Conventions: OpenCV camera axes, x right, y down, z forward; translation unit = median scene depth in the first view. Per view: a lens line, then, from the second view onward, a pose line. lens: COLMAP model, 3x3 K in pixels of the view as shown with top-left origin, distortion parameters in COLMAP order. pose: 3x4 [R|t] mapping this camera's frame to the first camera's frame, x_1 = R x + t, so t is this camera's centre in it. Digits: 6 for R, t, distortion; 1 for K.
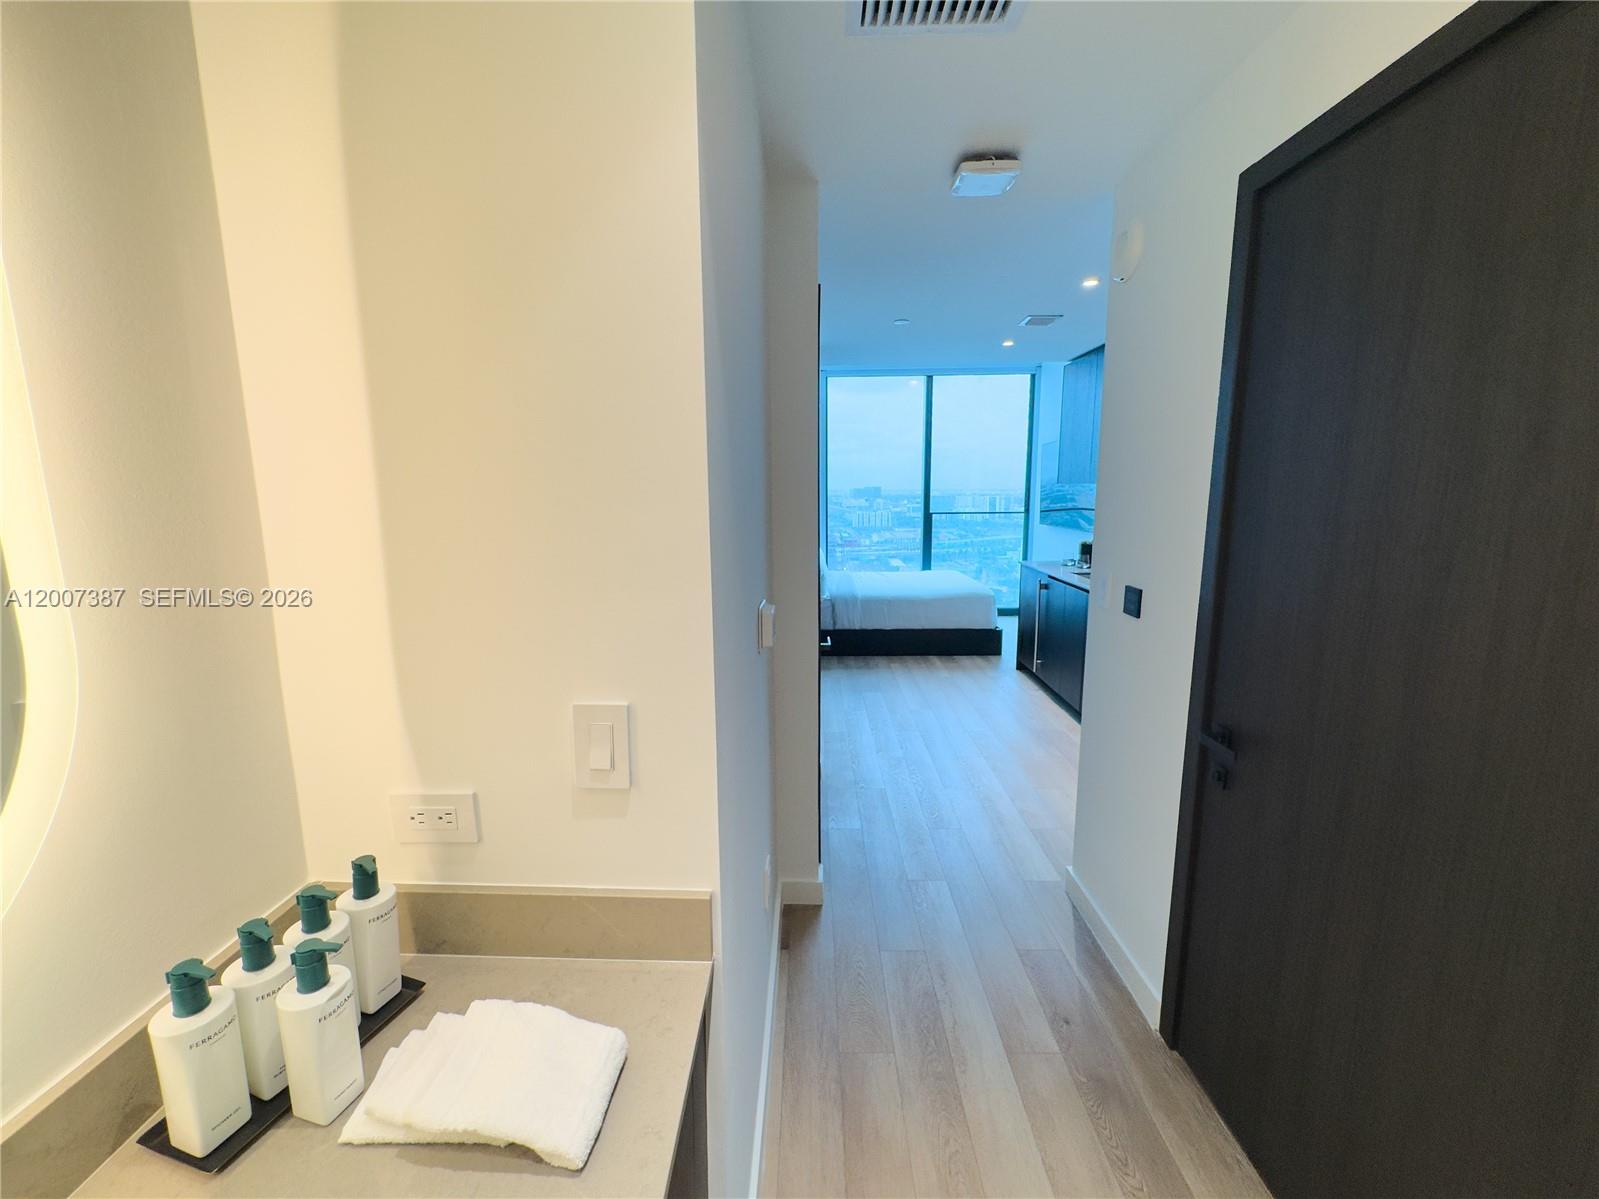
lens RADIAL K [[652.8, 0, 799.5], [0, 652.8, 599.5], [0, 0, 1]] dist [0.001170, -0.000010]
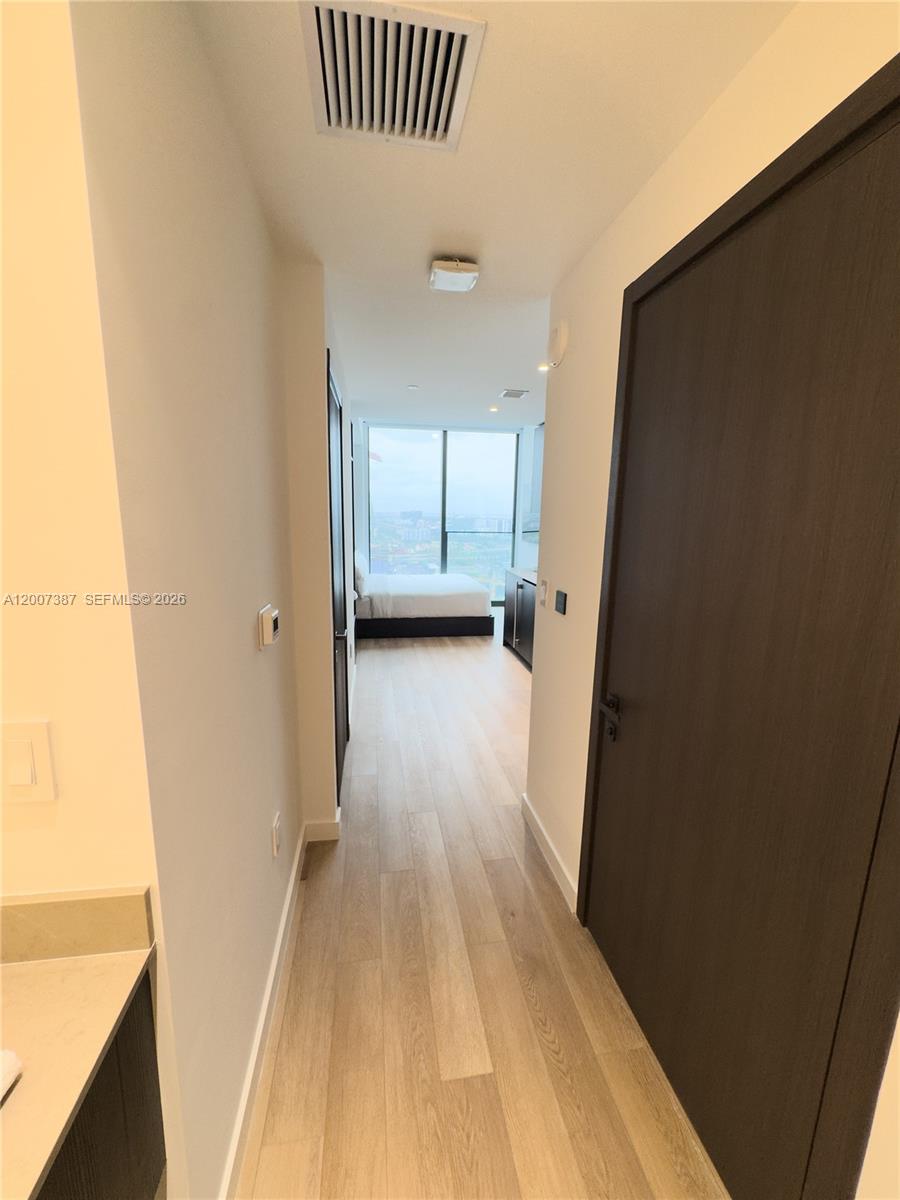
lens RADIAL K [[474.5, 0, 450.0], [0, 474.5, 600.0], [0, 0, 1]] dist [-0.000634, 0.000069]
pose [[0.983593, -0.005495, 0.180318, 0.088175], [0.002685, 0.999871, 0.015825, -0.015702], [-0.180382, -0.015081, 0.983481, 0.056870]]
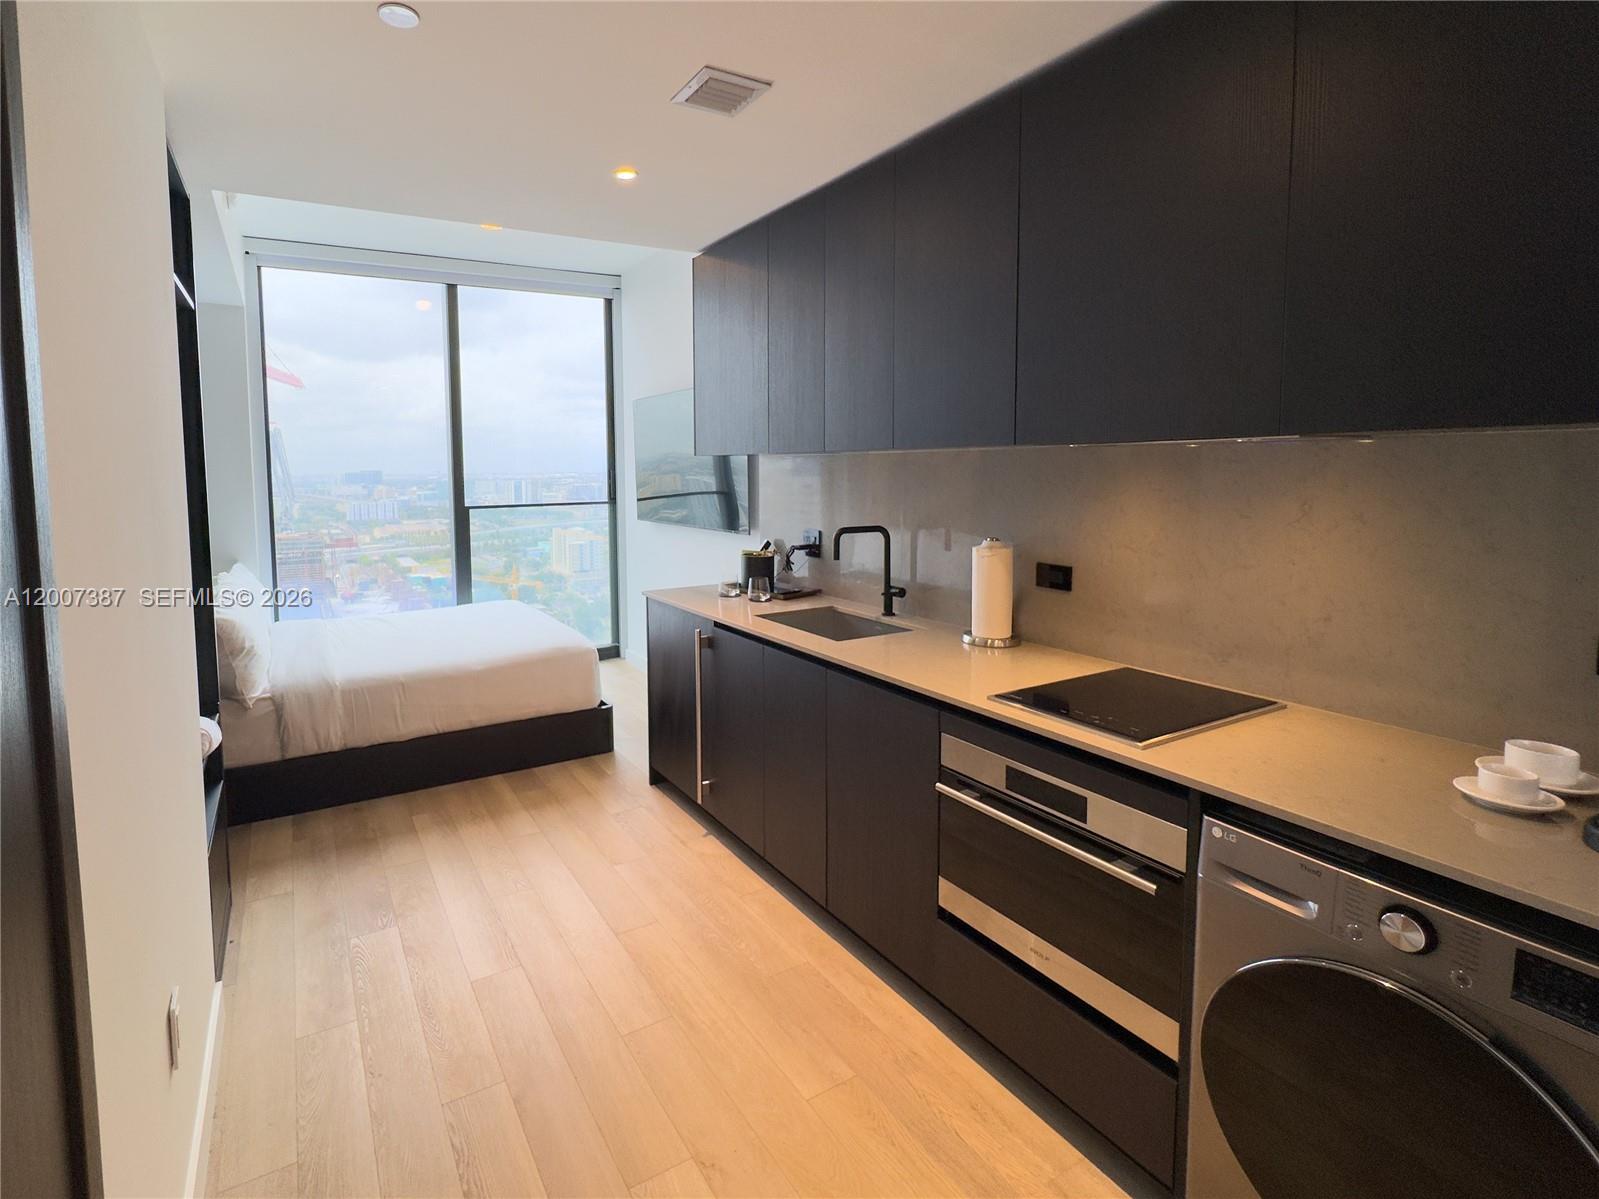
lens RADIAL K [[751.2, 0, 678.3], [0, 751.2, 522.4], [0, 0, 1]] dist [0.001575, 0.000294]
pose [[0.878985, -0.037165, 0.475399, 0.130990], [0.085231, 0.993149, -0.079946, -0.142702], [-0.469171, 0.110791, 0.876130, 0.926714]]
